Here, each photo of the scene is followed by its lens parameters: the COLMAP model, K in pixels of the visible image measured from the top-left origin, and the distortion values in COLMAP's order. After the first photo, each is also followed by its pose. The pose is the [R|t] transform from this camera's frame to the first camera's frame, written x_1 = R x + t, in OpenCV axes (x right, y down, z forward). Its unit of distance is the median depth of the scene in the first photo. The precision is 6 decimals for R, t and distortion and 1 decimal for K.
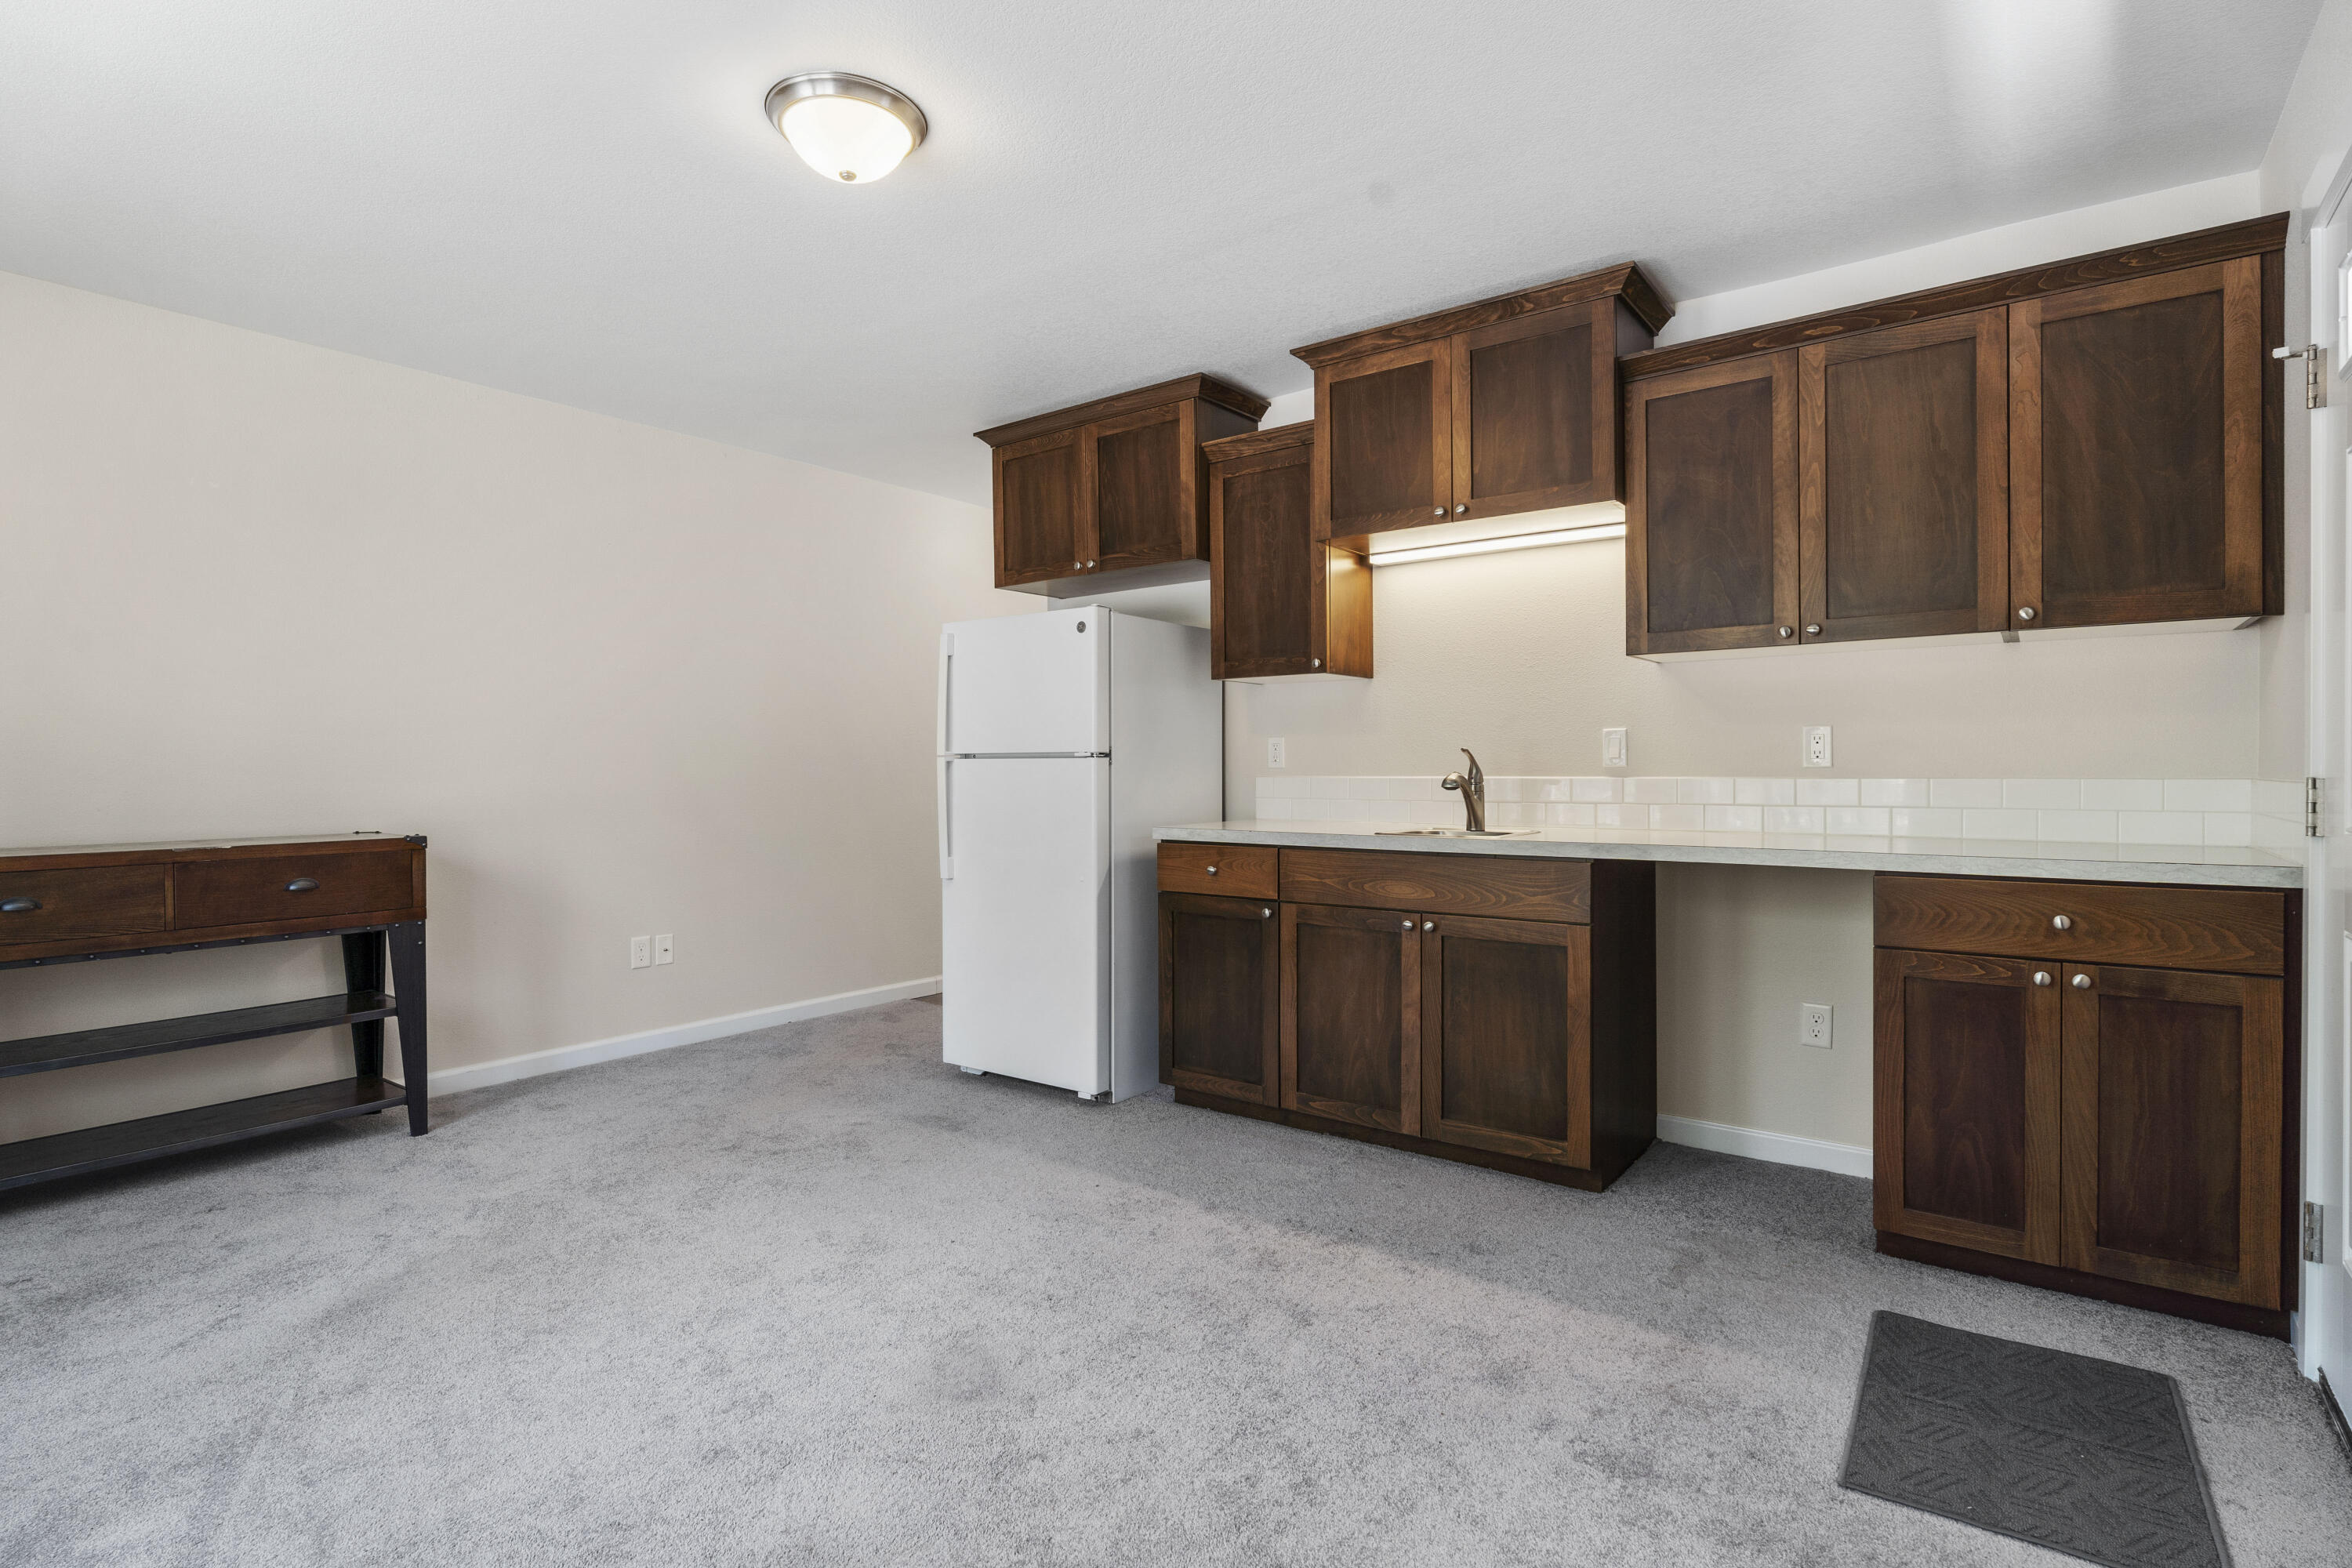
lens RADIAL K [[1158.6, 0, 1168.3], [0, 1158.6, 778.8], [0, 0, 1]] dist [0.000860, -0.000019]
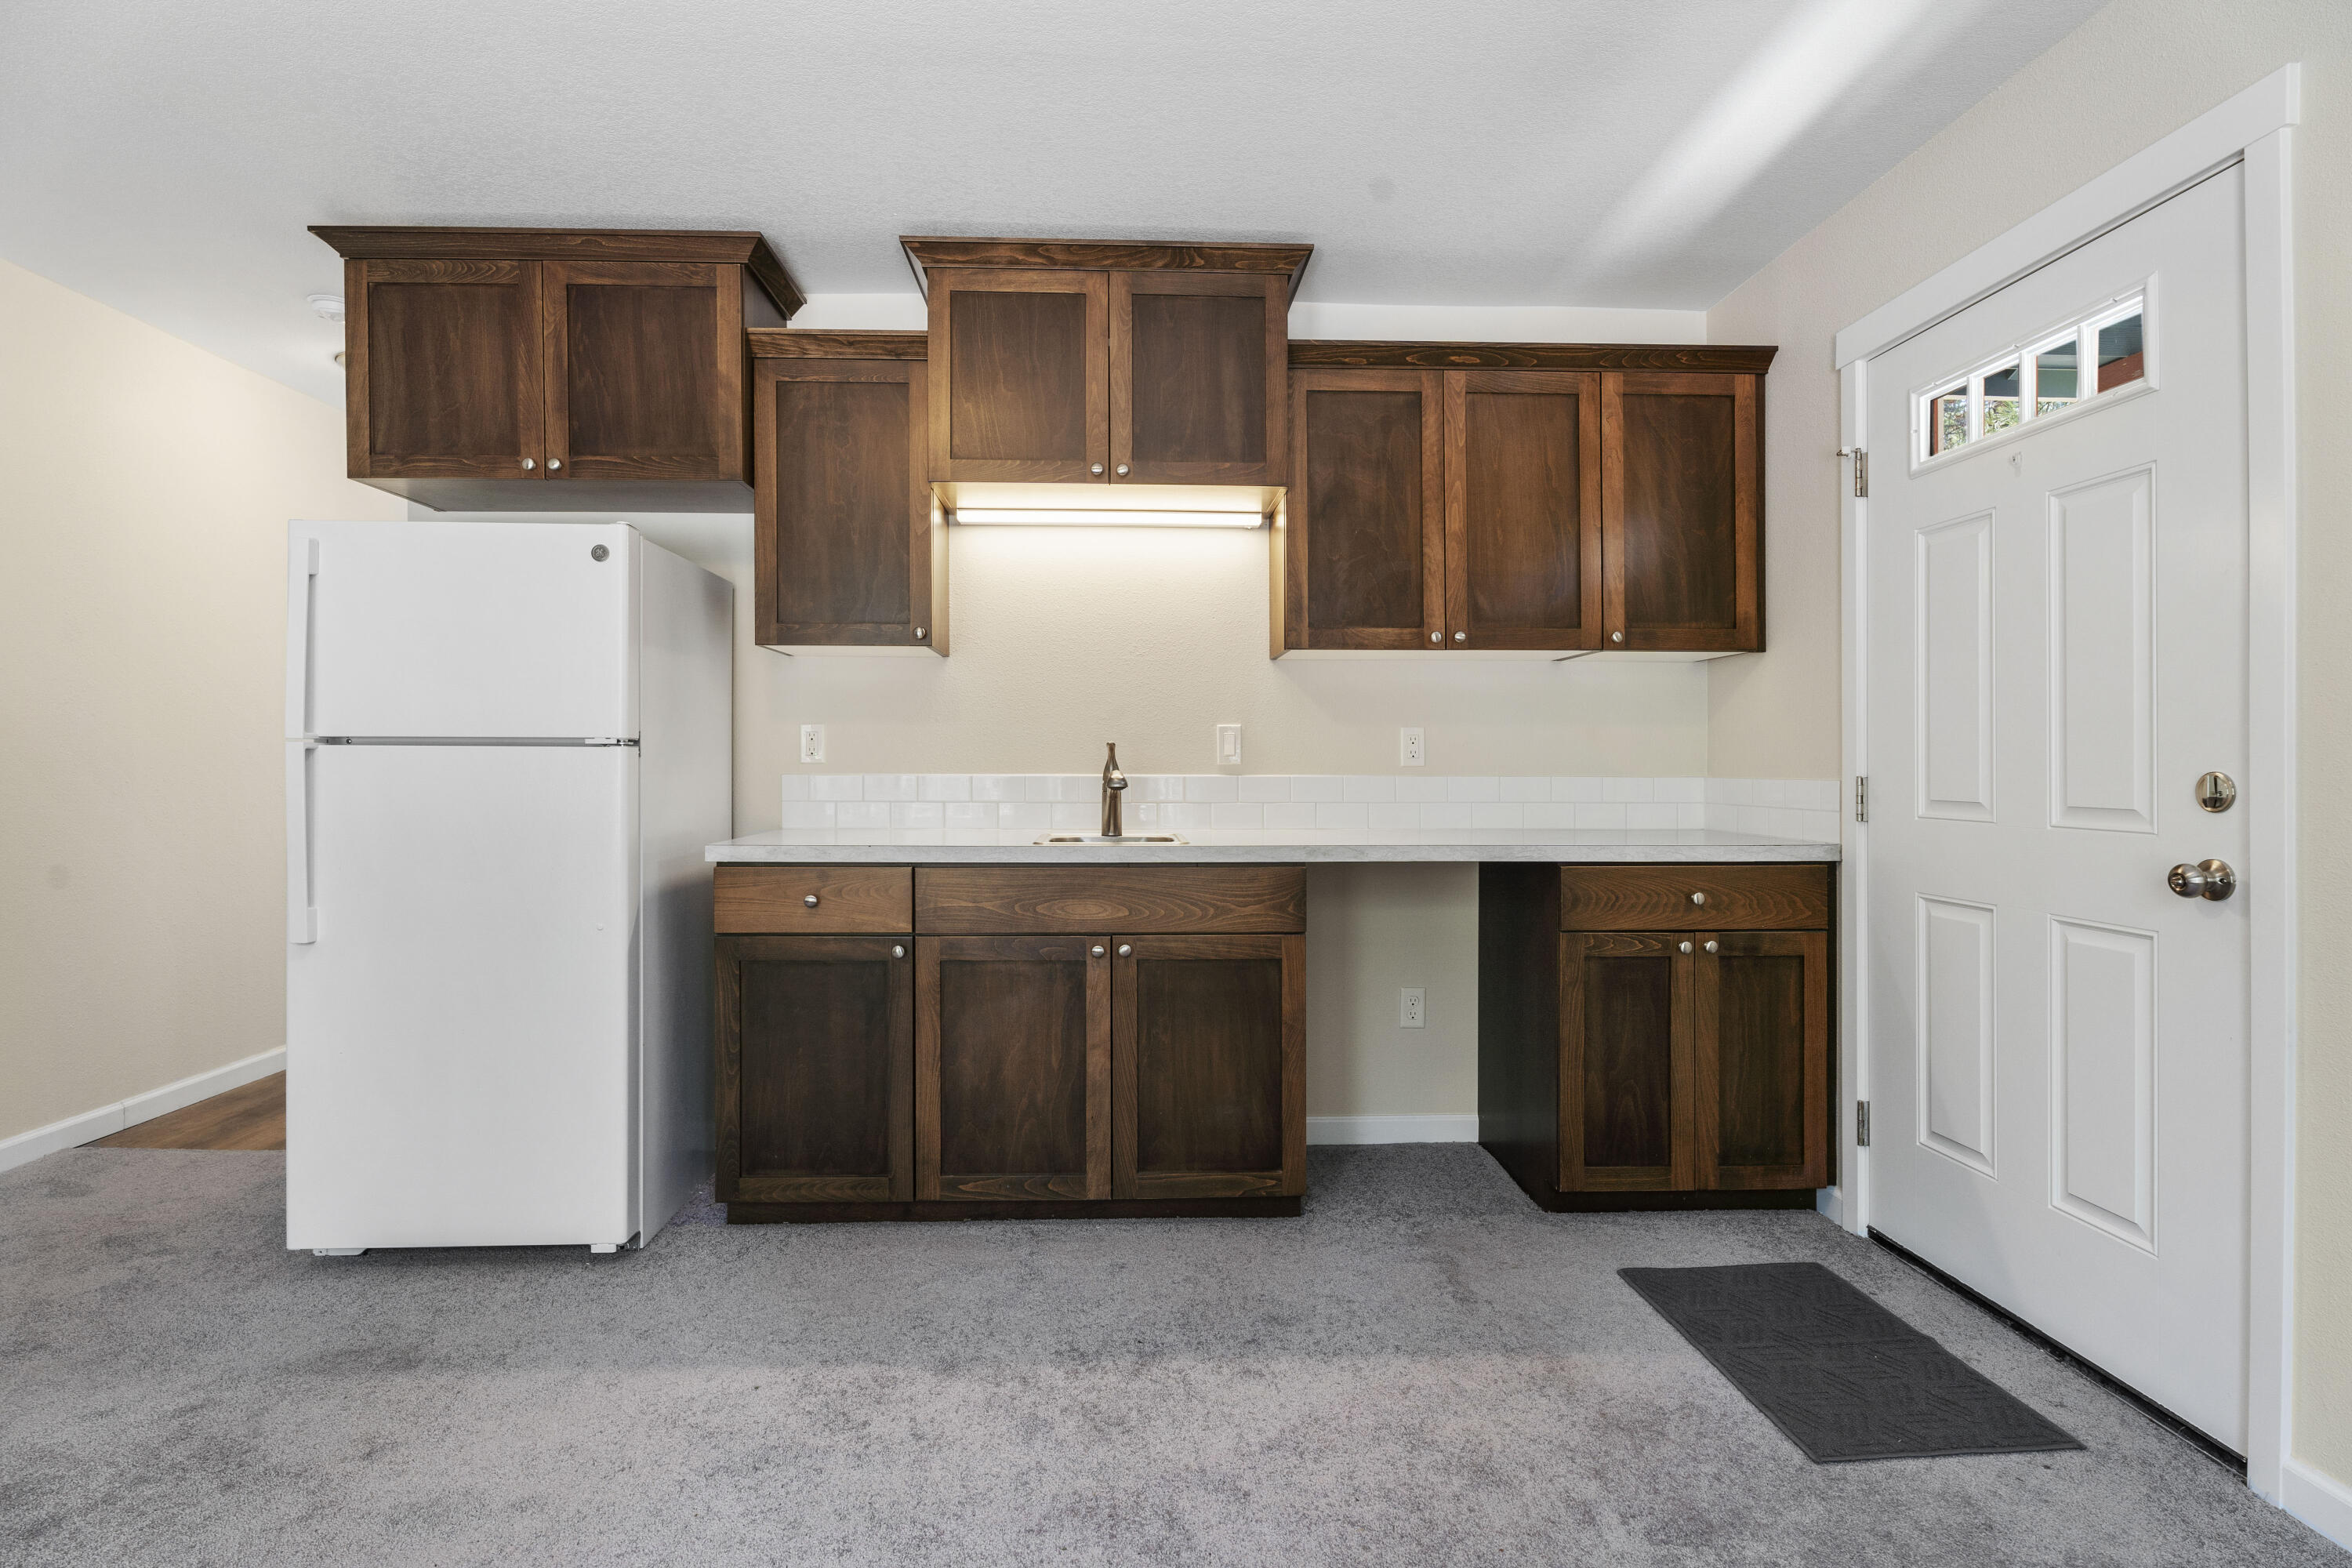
lens RADIAL K [[1155.3, 0, 1157.9], [0, 1155.3, 760.1], [0, 0, 1]] dist [-0.004080, 0.000300]
pose [[0.769102, 0.007724, 0.639079, -0.300964], [-0.000297, 0.999931, -0.011728, -0.002625], [-0.639126, 0.008830, 0.769051, 0.327031]]
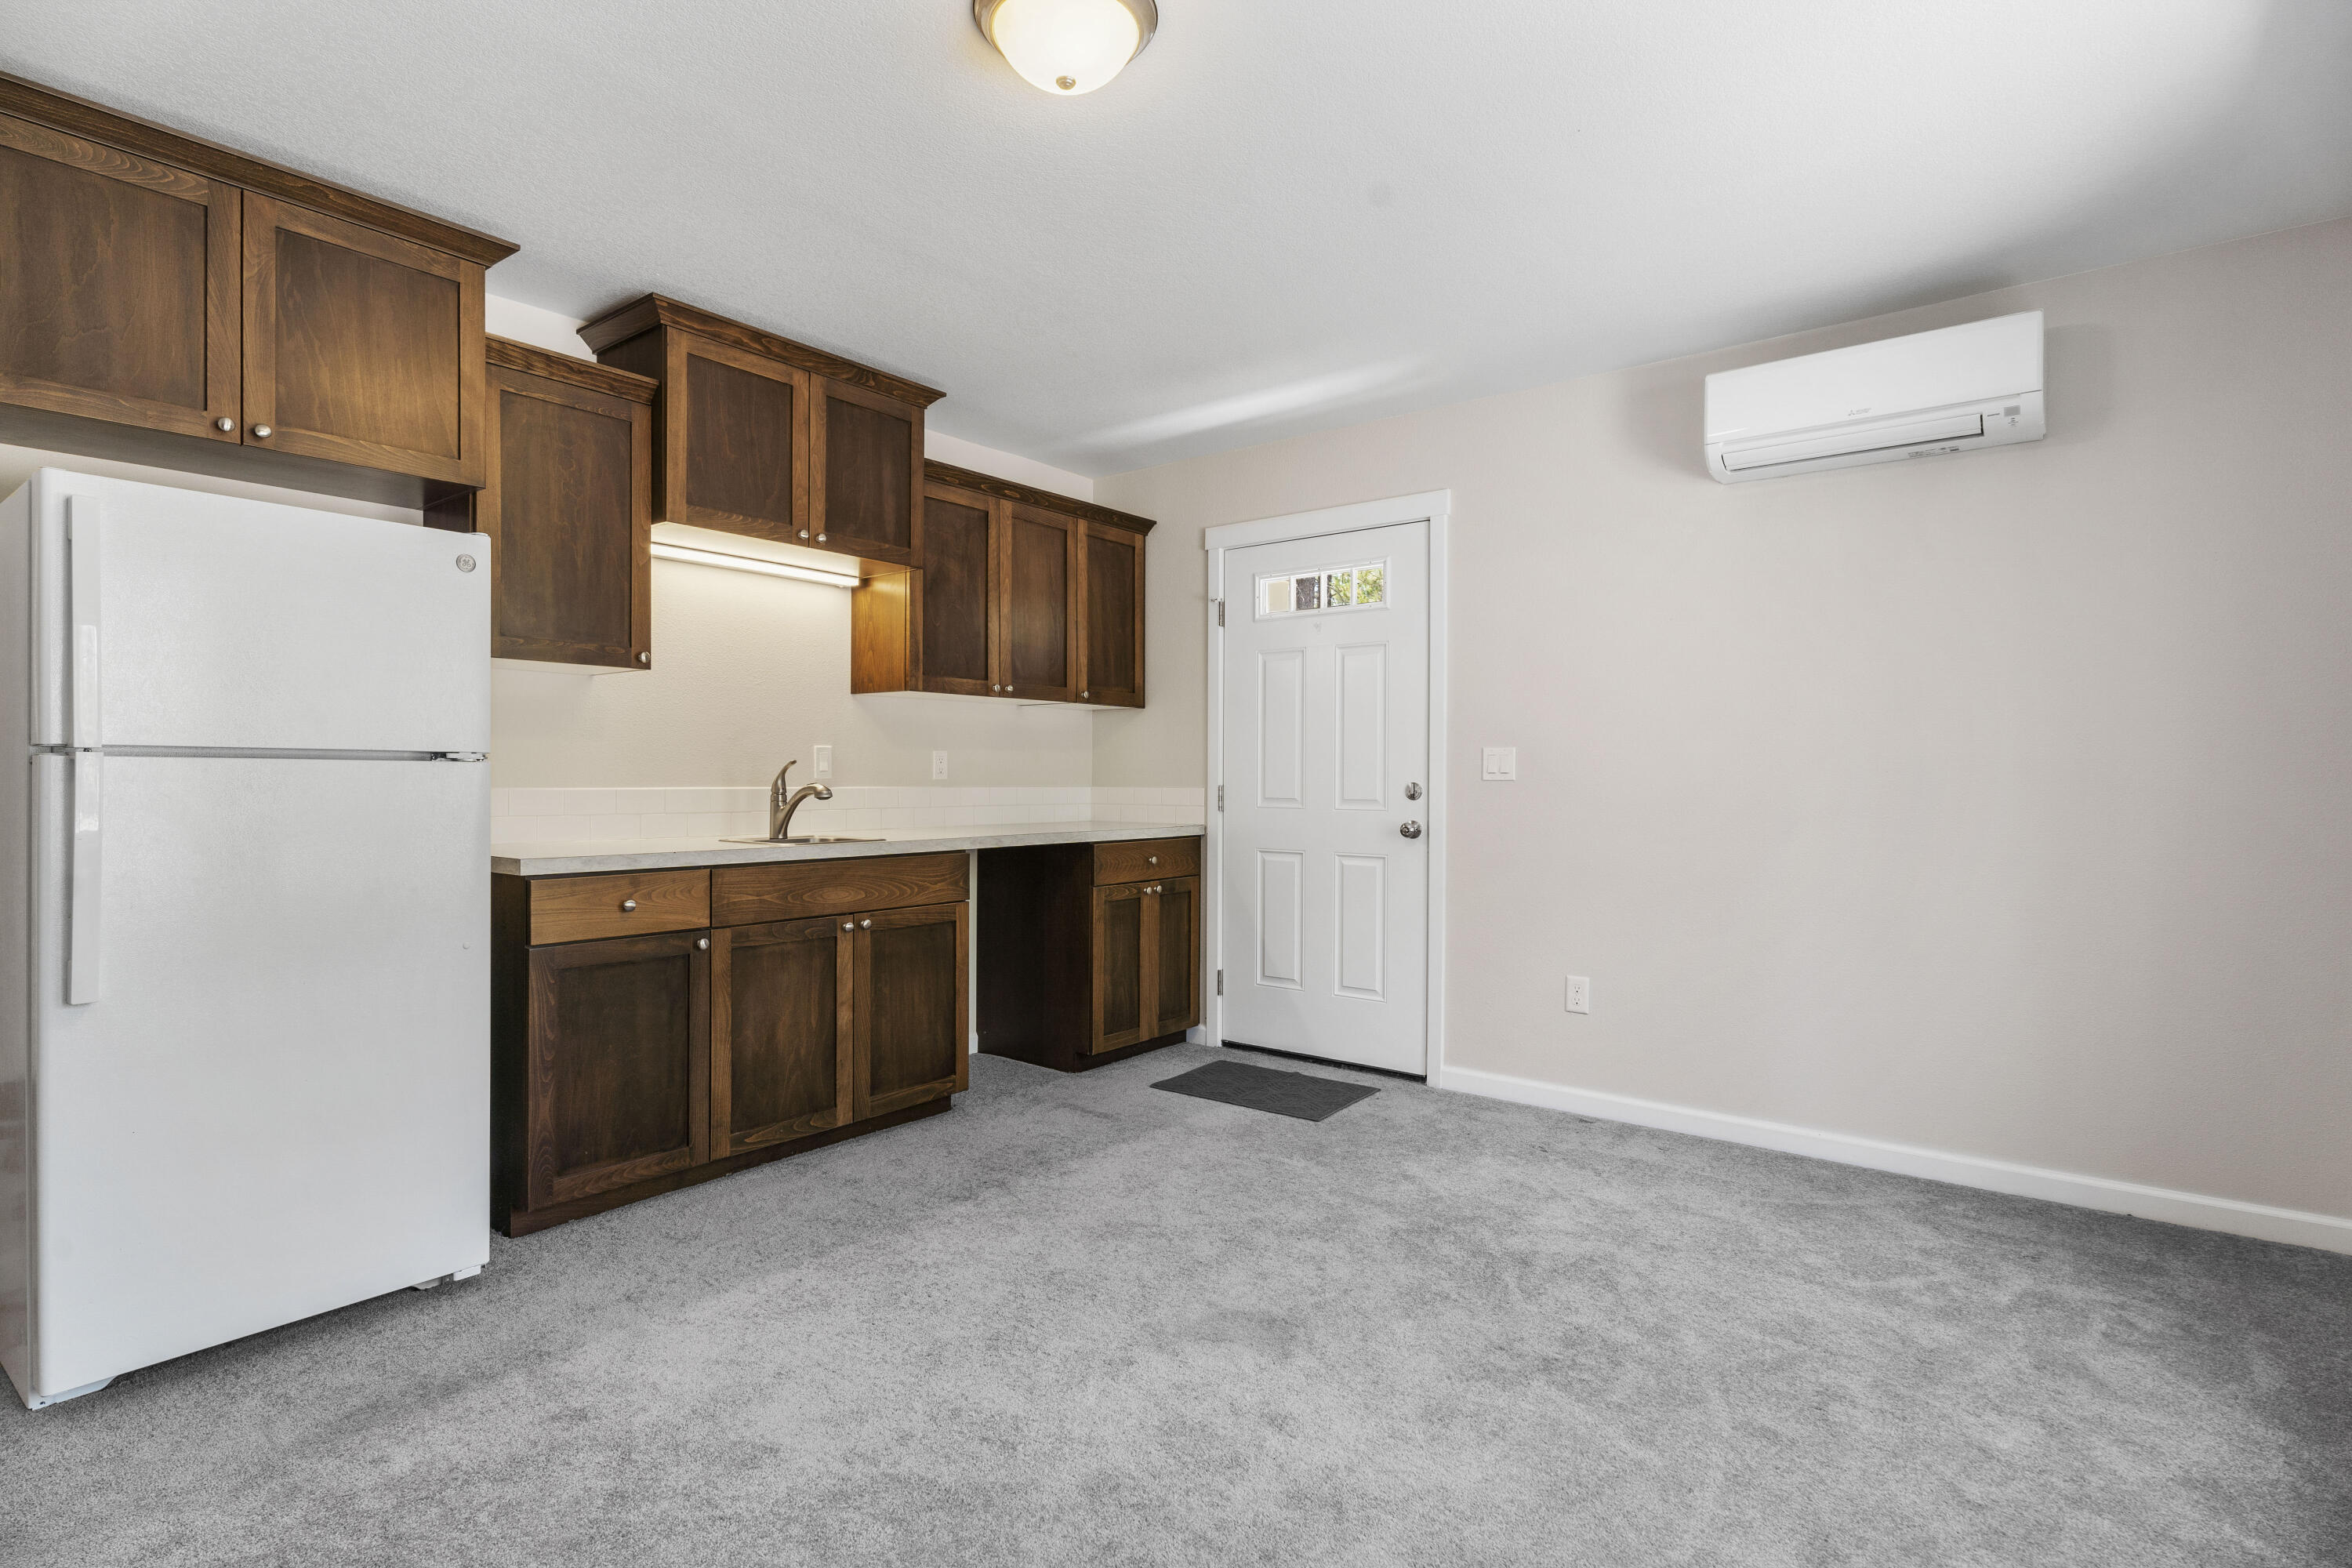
lens RADIAL K [[1158.6, 0, 1168.3], [0, 1158.6, 778.8], [0, 0, 1]] dist [0.000860, -0.000019]
pose [[0.011933, 0.002580, 0.999925, -0.861622], [0.004207, 0.999988, -0.002631, -0.005602], [-0.999920, 0.004239, 0.011922, 0.699685]]
